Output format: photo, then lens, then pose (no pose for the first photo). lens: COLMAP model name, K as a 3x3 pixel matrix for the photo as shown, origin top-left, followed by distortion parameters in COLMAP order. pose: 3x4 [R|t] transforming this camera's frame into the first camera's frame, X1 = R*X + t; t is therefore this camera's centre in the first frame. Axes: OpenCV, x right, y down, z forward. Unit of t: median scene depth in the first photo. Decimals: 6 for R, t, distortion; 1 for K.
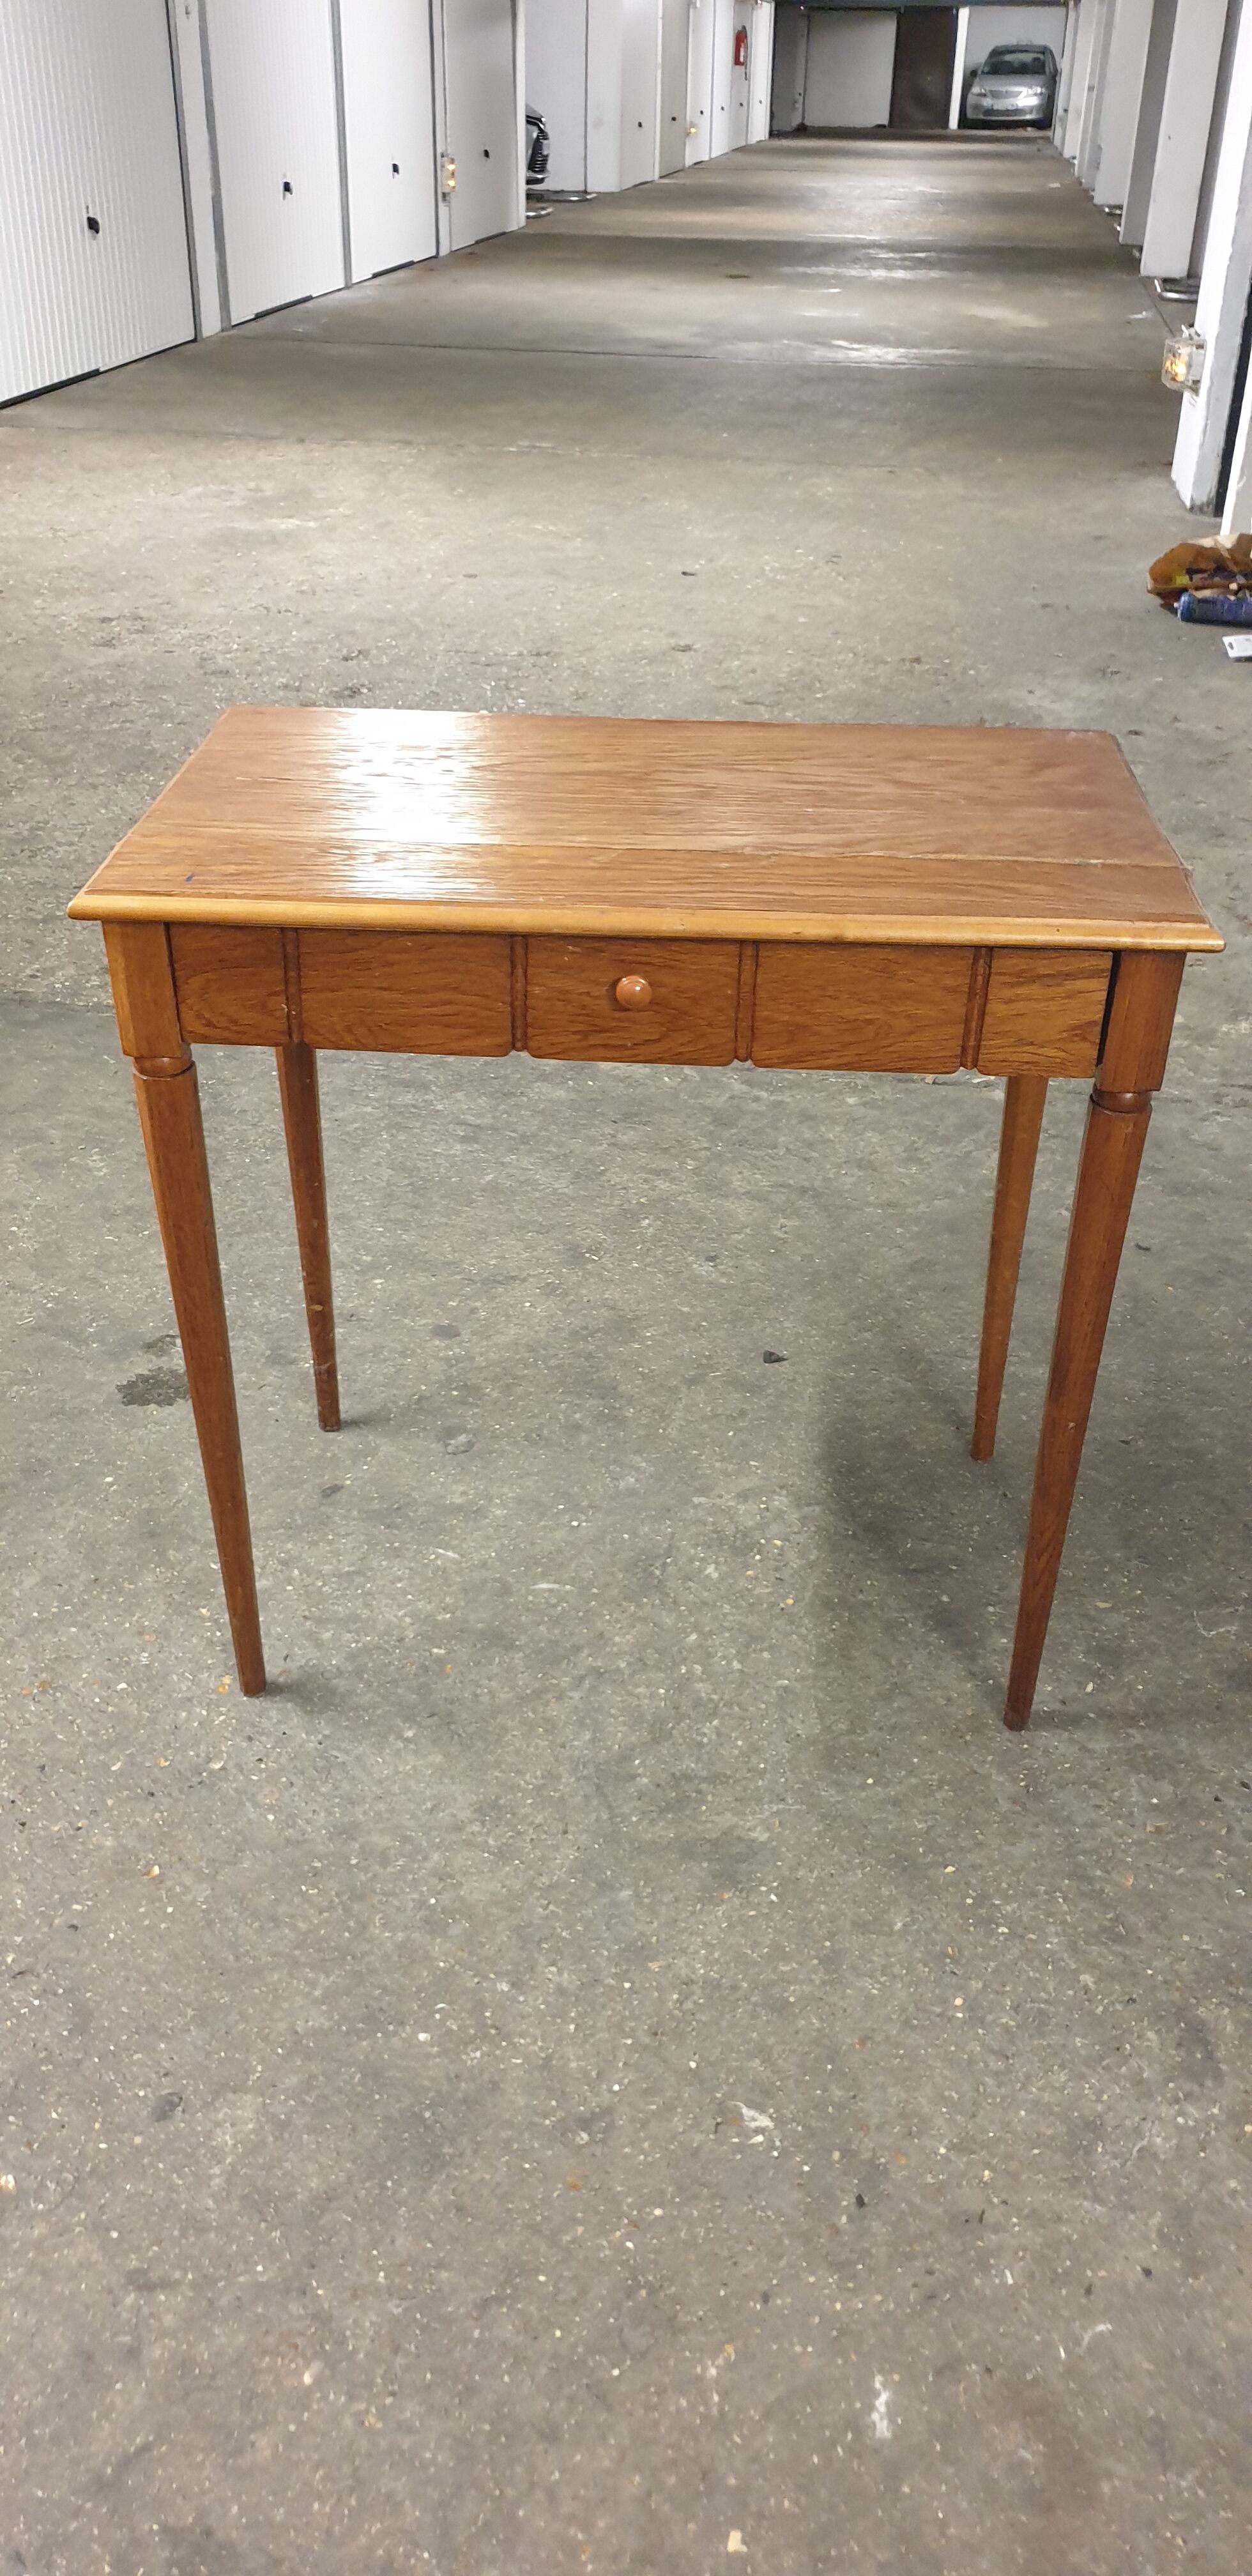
lens RADIAL K [[2003.8, 0, 615.1], [0, 2003.8, 1292.6], [0, 0, 1]] dist [0.220297, -0.548558]
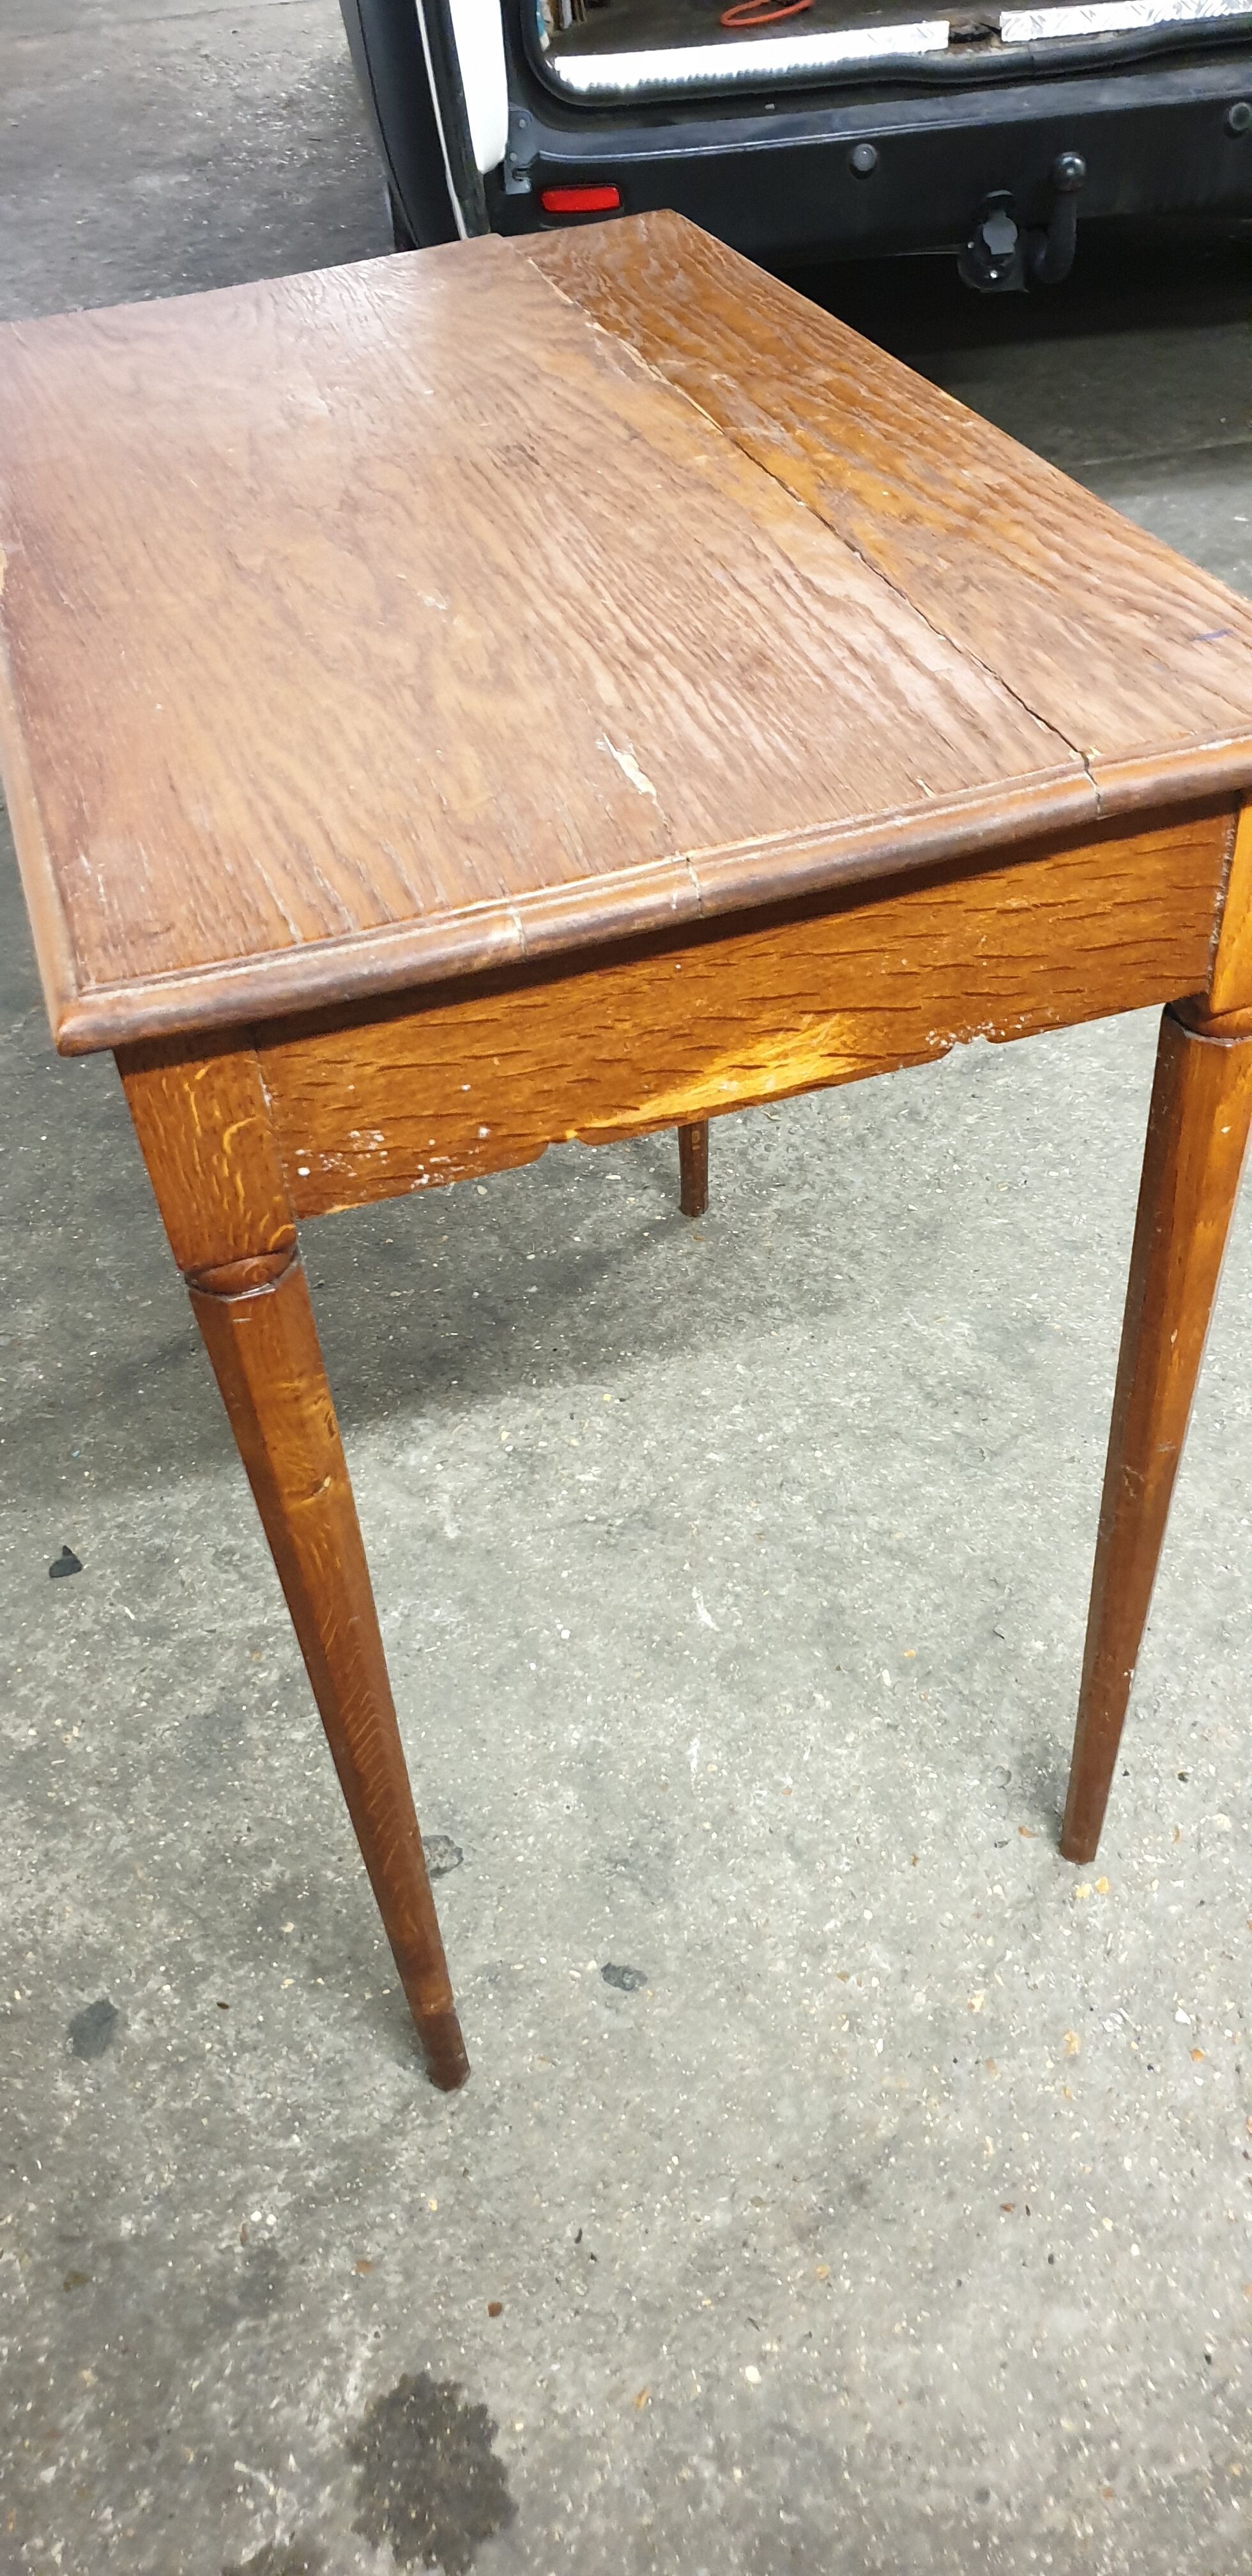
lens RADIAL K [[1961.1, 0, 626.0], [0, 1961.1, 1288.0], [0, 0, 1]] dist [0.127498, -0.278302]
pose [[-0.369321, -0.600449, 0.709270, -0.452650], [0.546379, 0.477075, 0.688382, -0.410413], [-0.751713, 0.641764, 0.151879, 0.838819]]
